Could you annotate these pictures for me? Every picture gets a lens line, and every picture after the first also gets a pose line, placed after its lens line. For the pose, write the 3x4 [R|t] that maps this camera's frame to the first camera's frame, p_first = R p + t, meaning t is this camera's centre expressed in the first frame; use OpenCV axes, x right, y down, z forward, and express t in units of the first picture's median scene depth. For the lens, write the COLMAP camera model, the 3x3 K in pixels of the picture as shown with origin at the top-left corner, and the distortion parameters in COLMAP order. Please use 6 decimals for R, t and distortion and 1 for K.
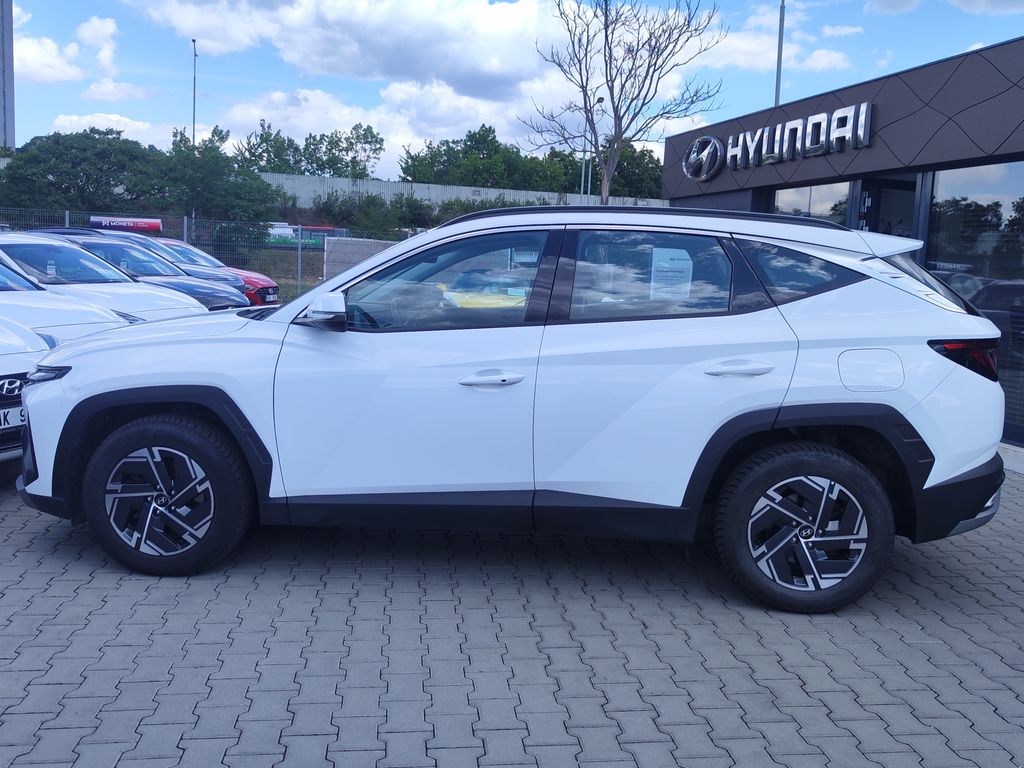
lens RADIAL K [[944.2, 0, 512.4], [0, 944.2, 382.7], [0, 0, 1]] dist [0.021229, 0.000000]
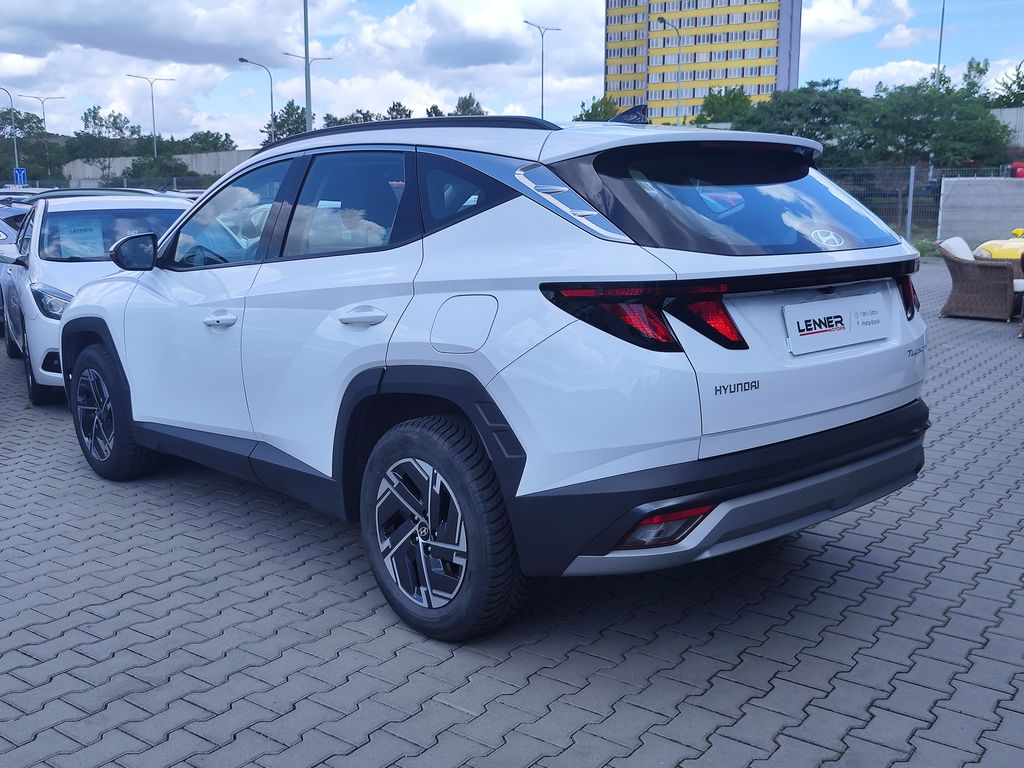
lens RADIAL K [[999.3, 0, 509.4], [0, 999.3, 384.7], [0, 0, 1]] dist [0.009736, 0.000000]
pose [[0.741296, 0.076619, -0.666791, 0.887477], [-0.050343, 0.997012, 0.058595, -0.012447], [0.669288, -0.009868, 0.742938, 0.437801]]
